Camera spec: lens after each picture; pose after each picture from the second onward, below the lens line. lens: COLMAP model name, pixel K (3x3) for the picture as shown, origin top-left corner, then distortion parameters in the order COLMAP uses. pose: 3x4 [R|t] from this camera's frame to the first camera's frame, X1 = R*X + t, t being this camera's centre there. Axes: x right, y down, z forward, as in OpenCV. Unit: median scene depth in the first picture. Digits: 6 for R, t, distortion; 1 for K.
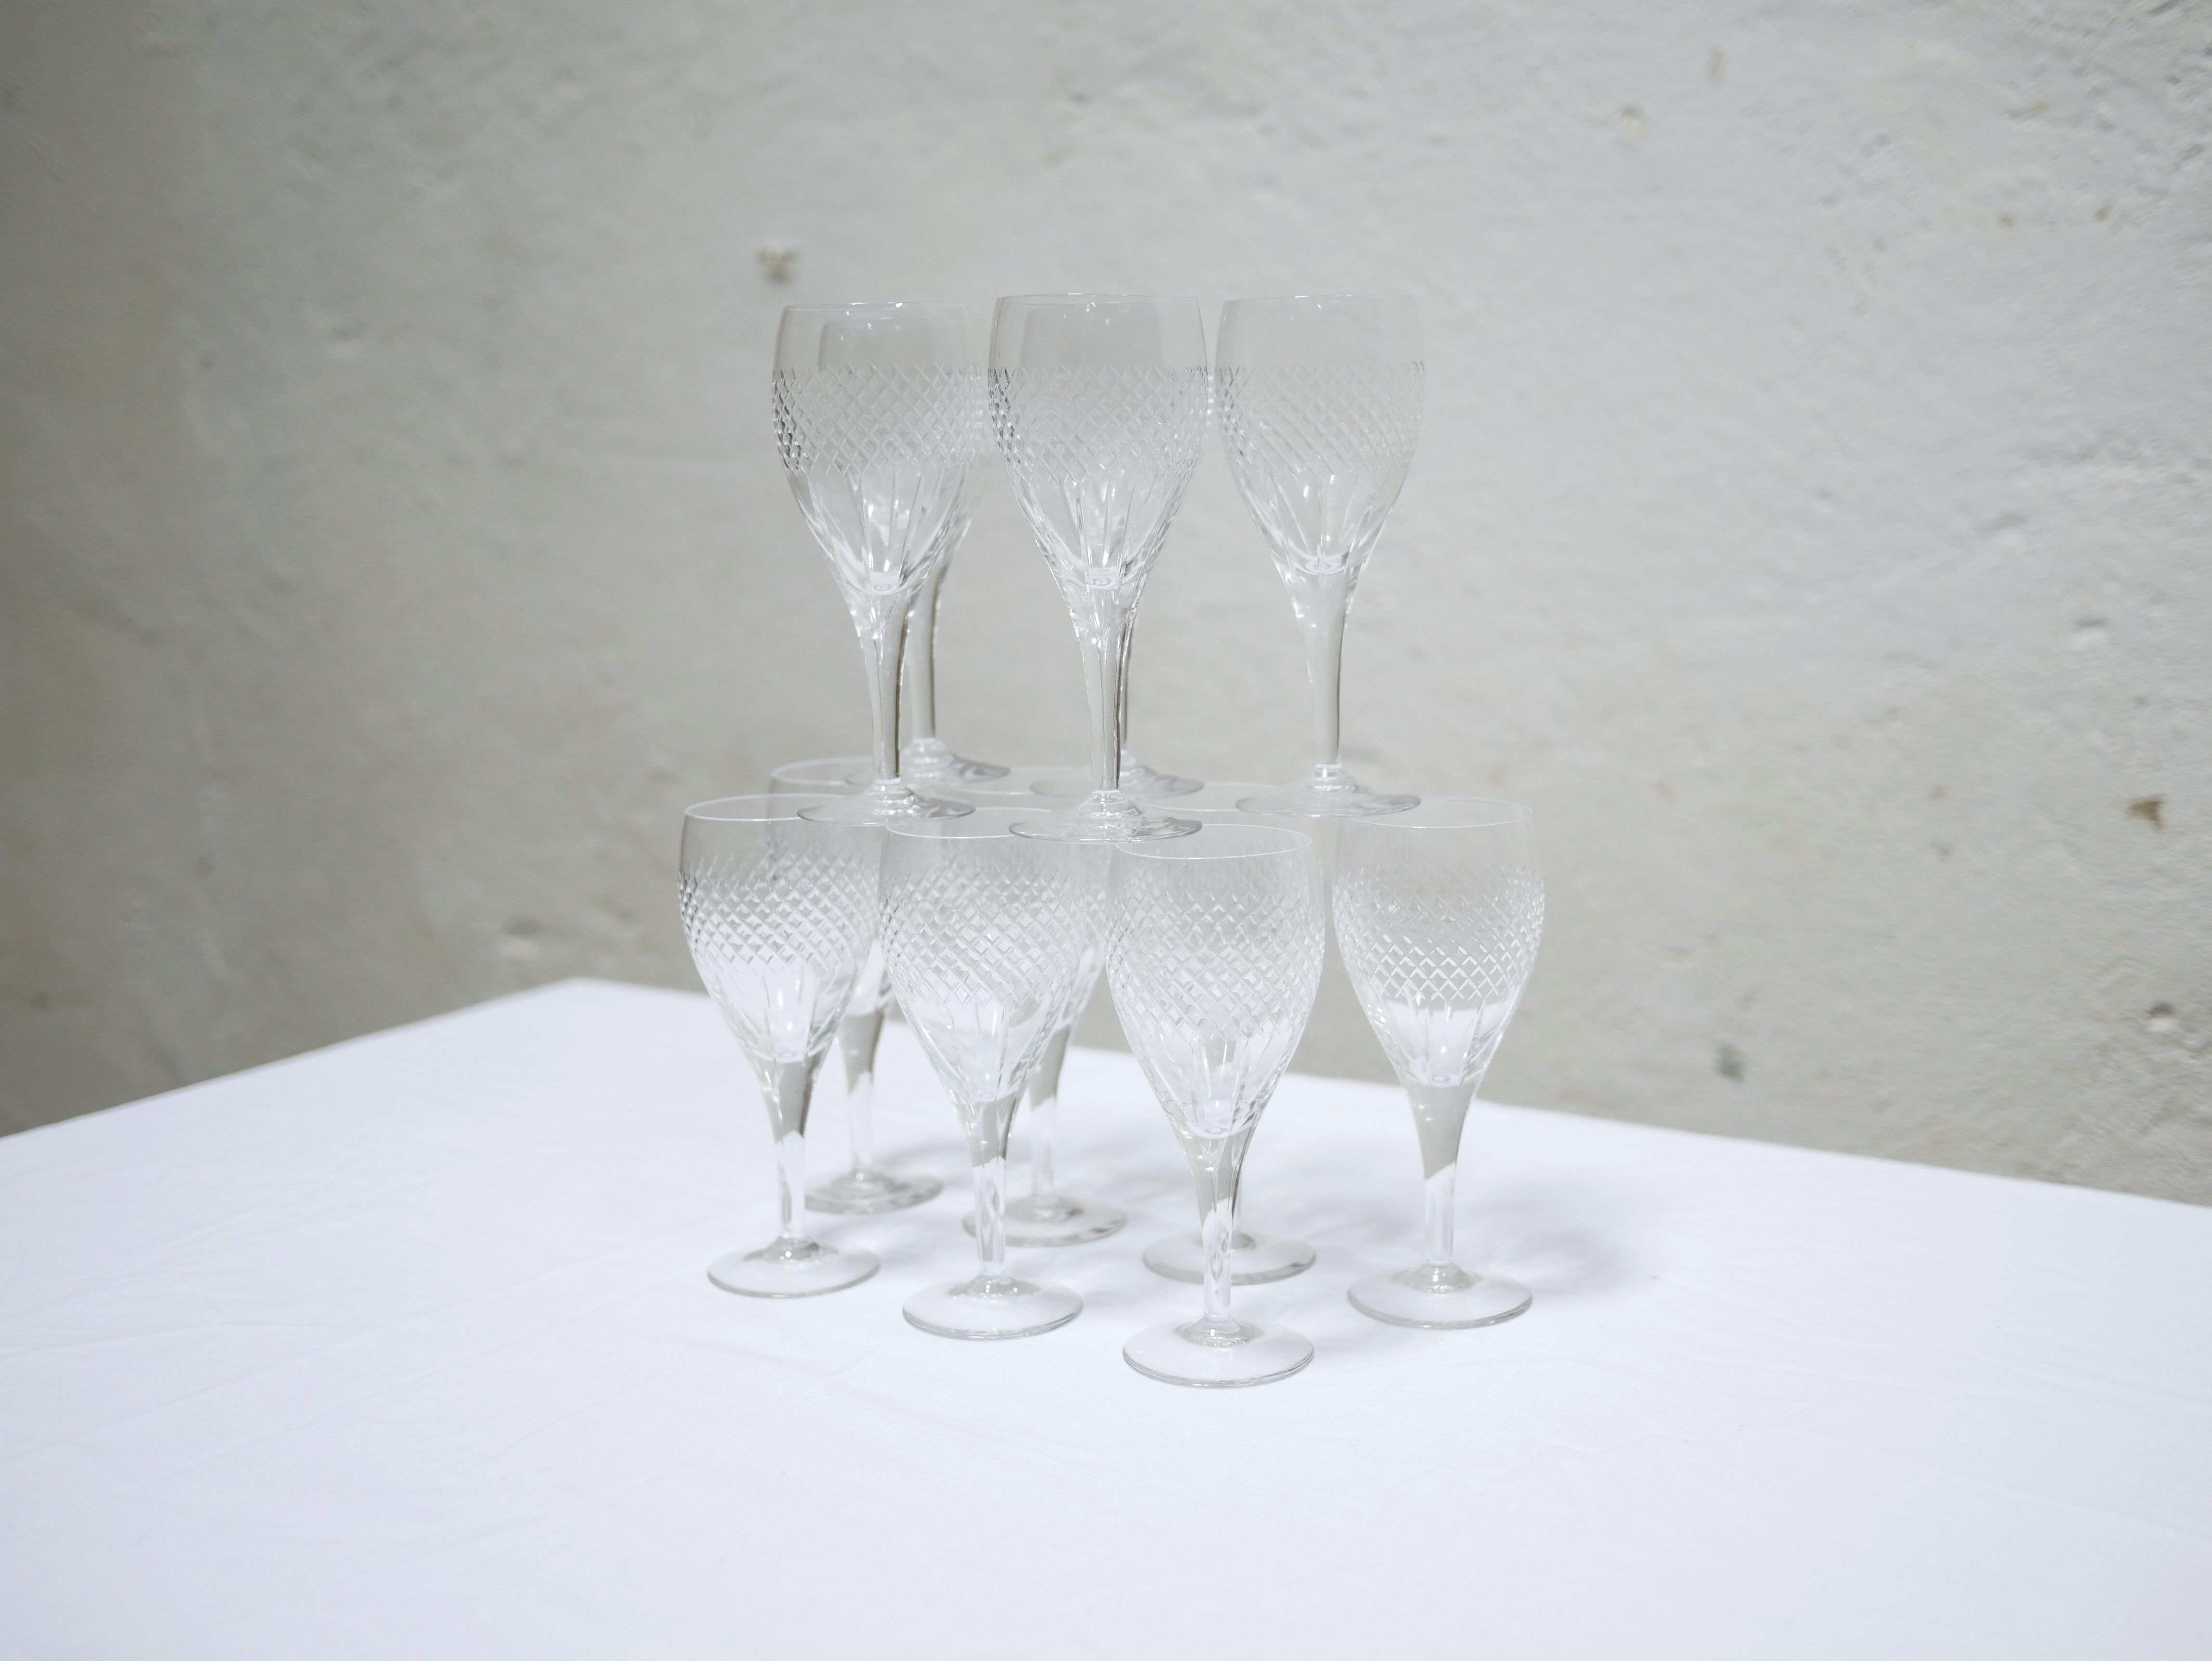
lens RADIAL K [[2480.5, 0, 1101.2], [0, 2480.5, 817.2], [0, 0, 1]] dist [-0.035642, 0.000000]
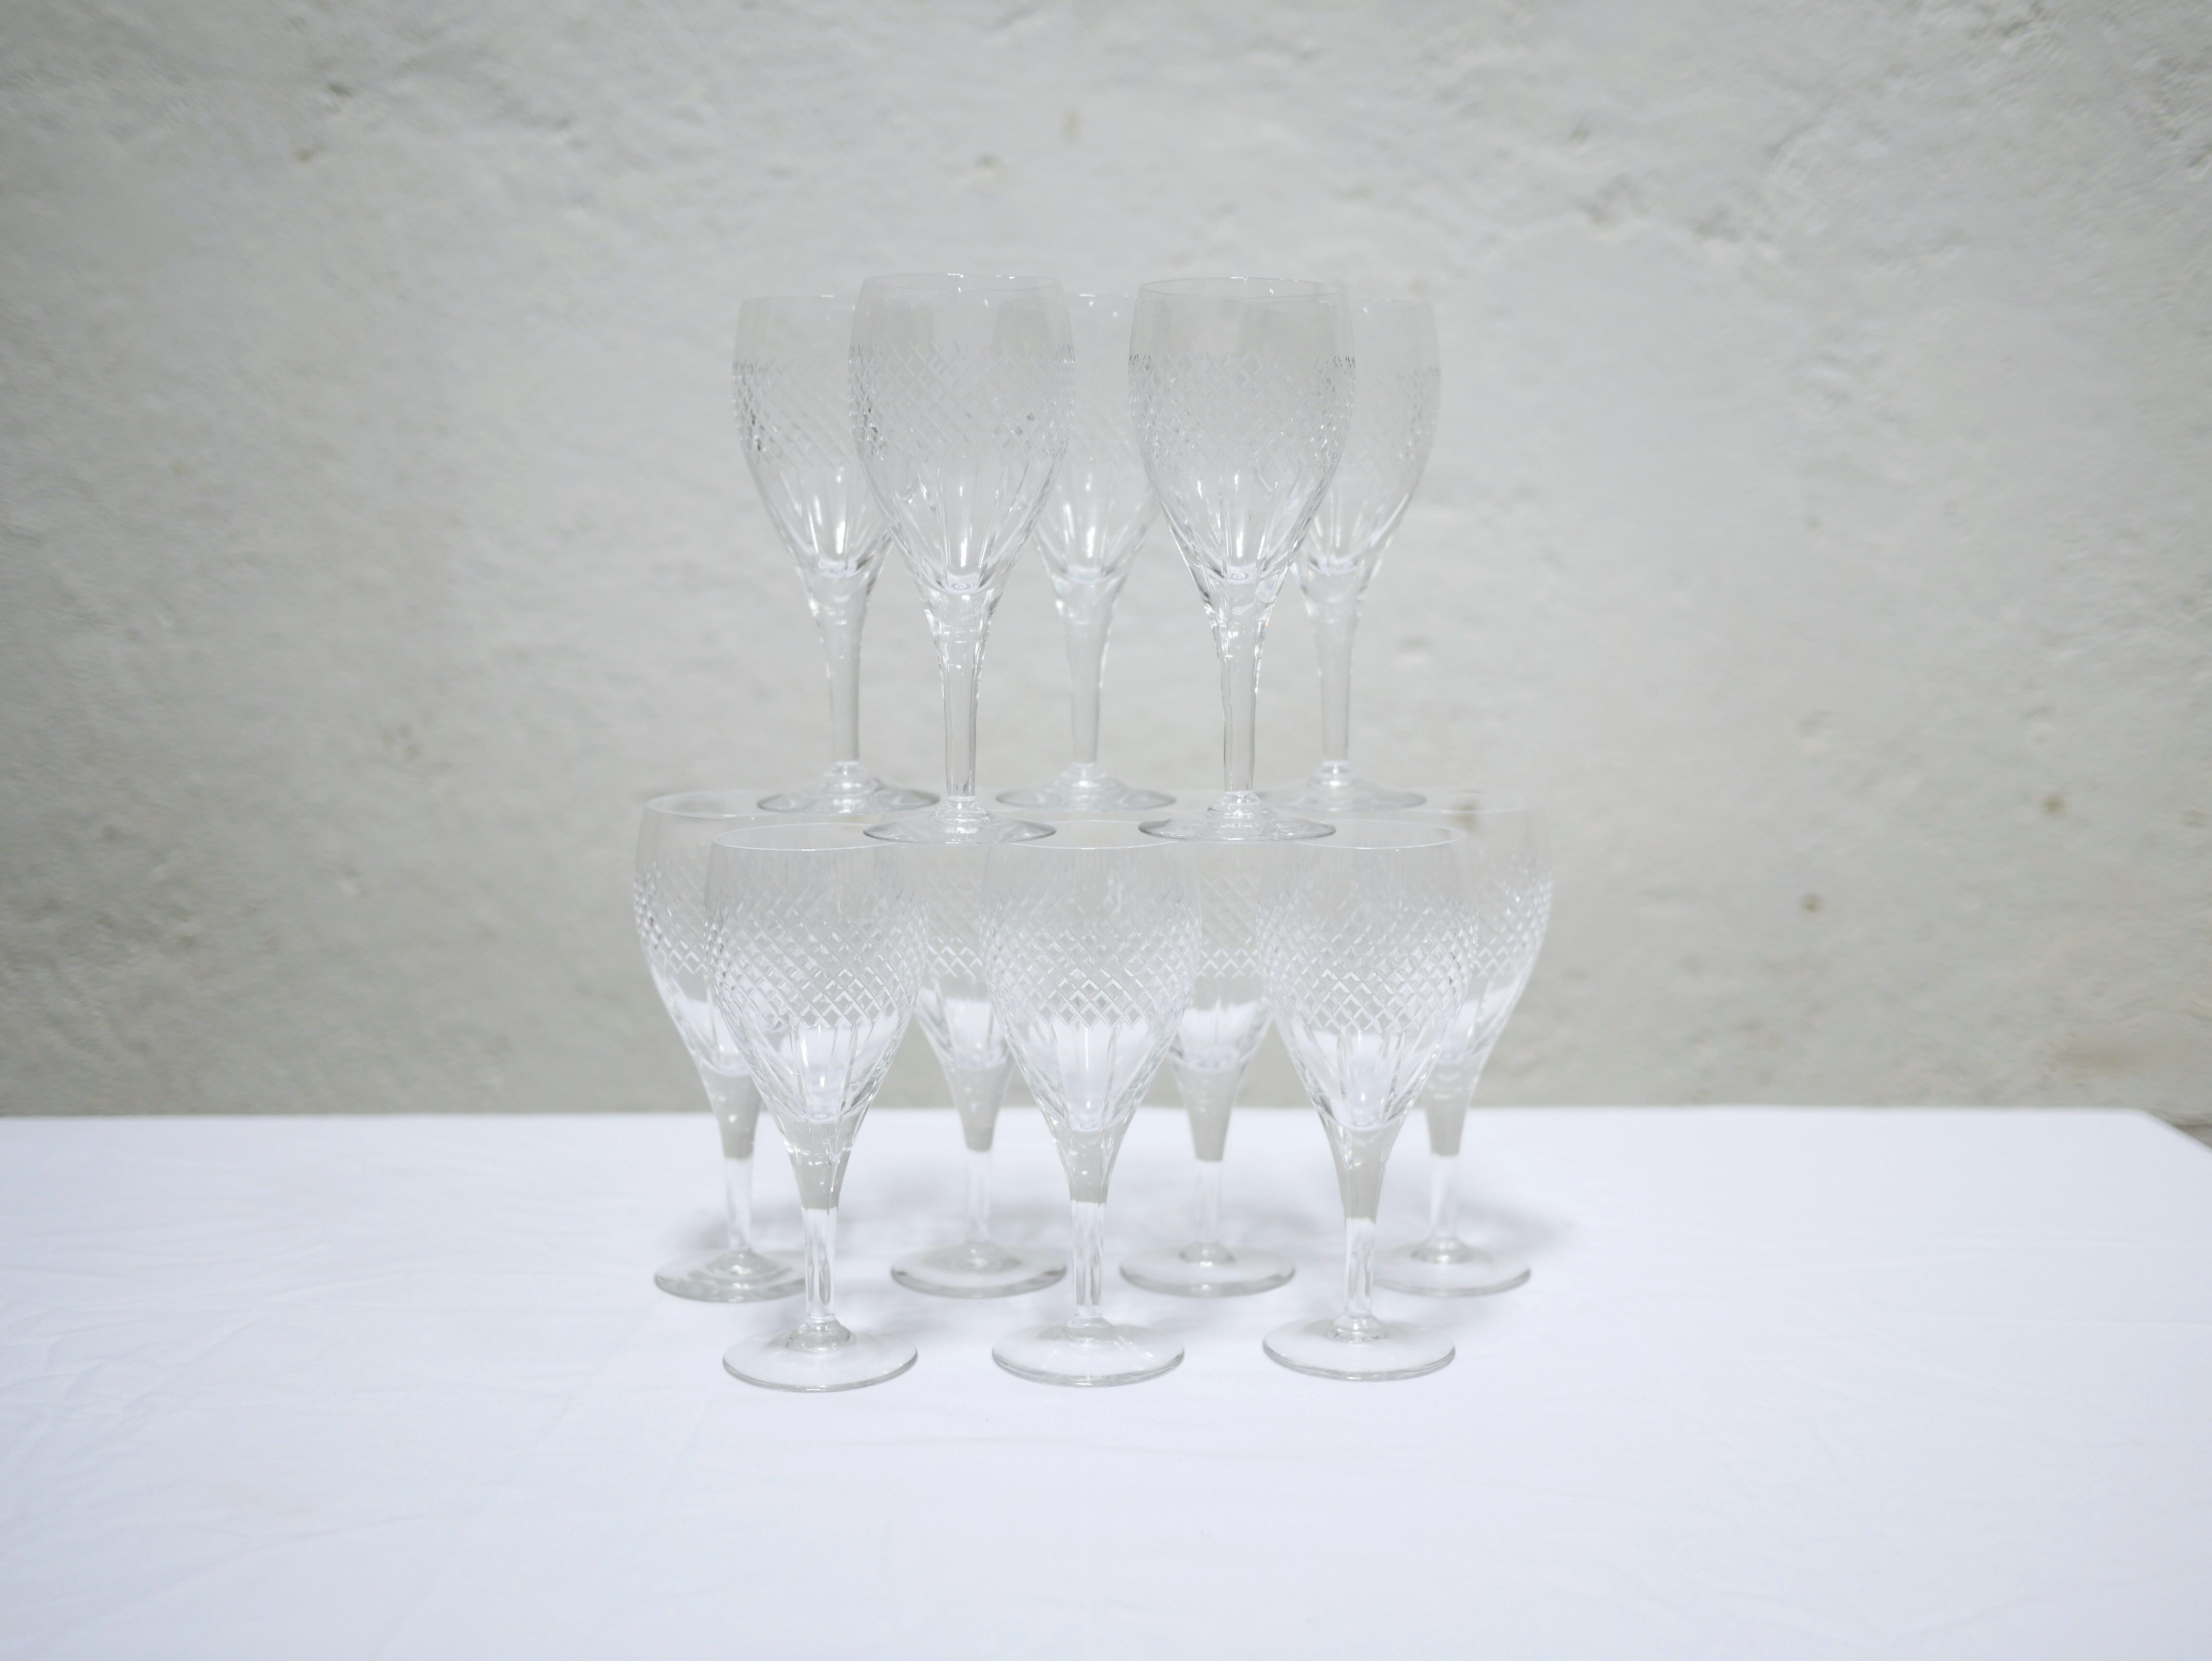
lens RADIAL K [[2480.5, 0, 1123.6], [0, 2480.5, 823.2], [0, 0, 1]] dist [-0.035642, 0.000000]
pose [[0.823791, -0.050124, 0.564673, -0.341708], [0.067368, 0.997681, -0.009721, 0.004991], [-0.562876, 0.046049, 0.825258, 0.126608]]
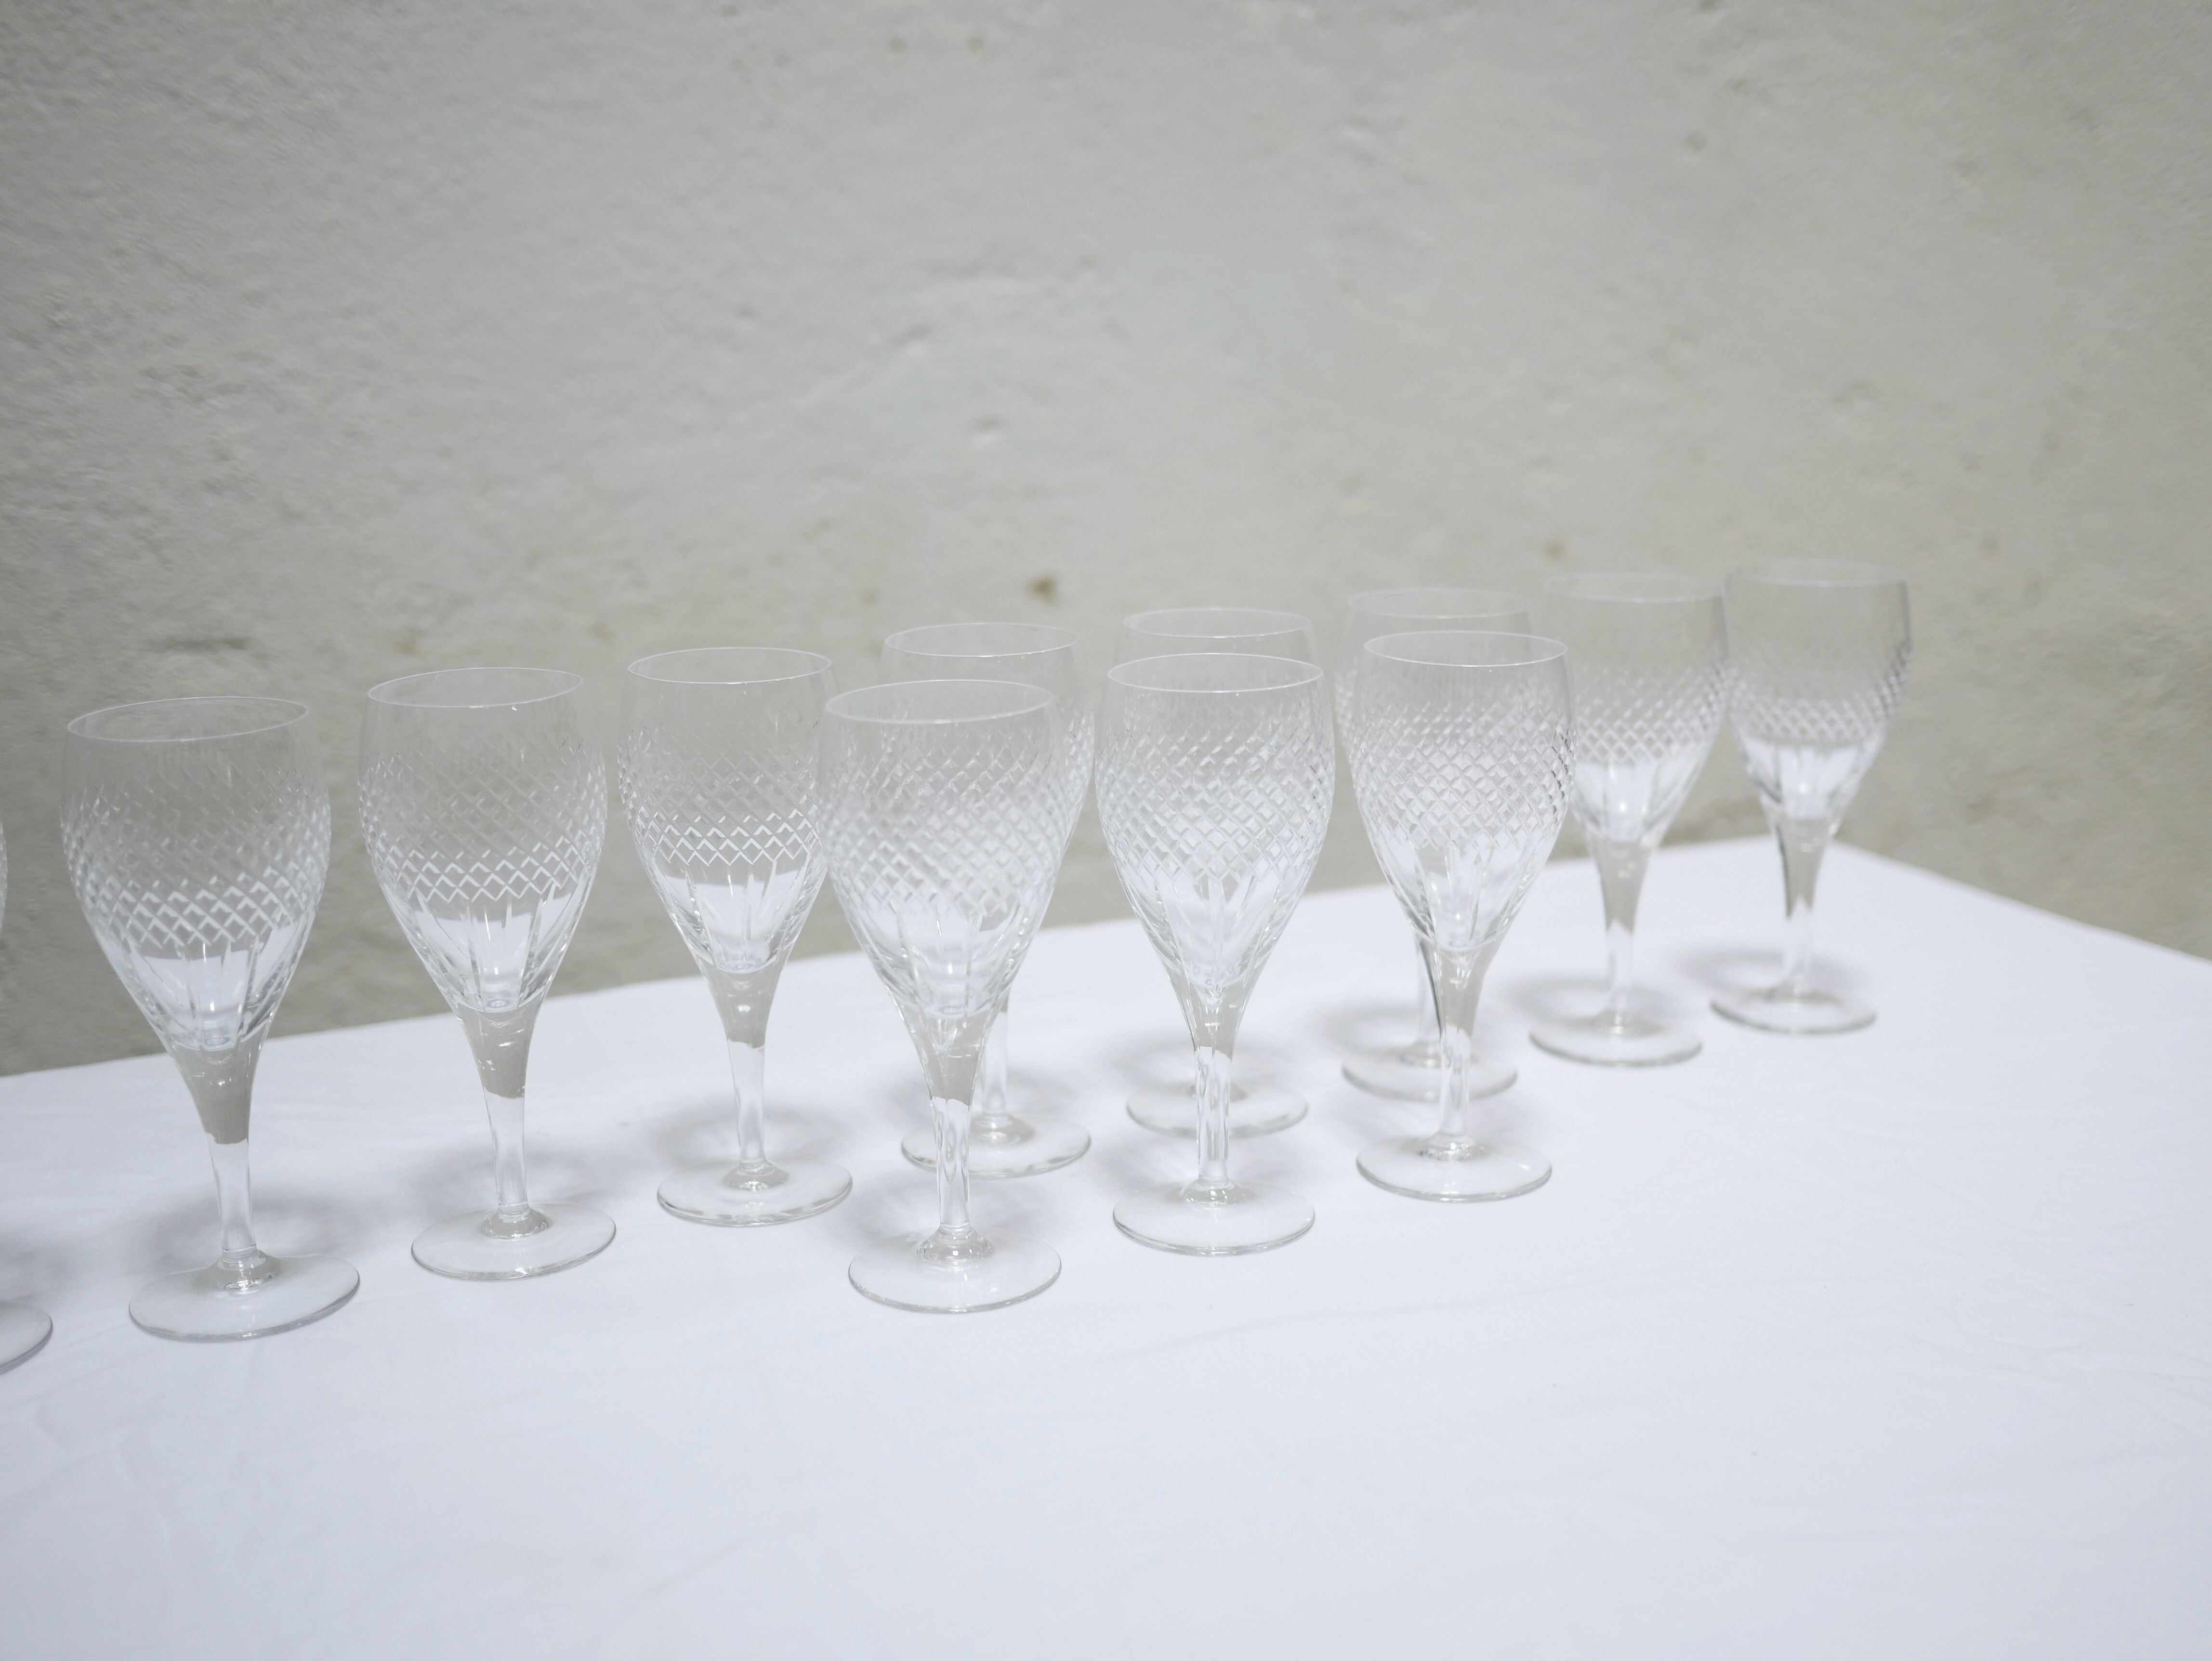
lens RADIAL K [[2480.5, 0, 1105.3], [0, 2480.5, 834.1], [0, 0, 1]] dist [-0.035642, 0.000000]
pose [[0.536779, -0.184965, 0.823199, -0.483486], [0.130413, 0.982138, 0.135639, -0.040448], [-0.833583, 0.034548, 0.551312, 0.336023]]
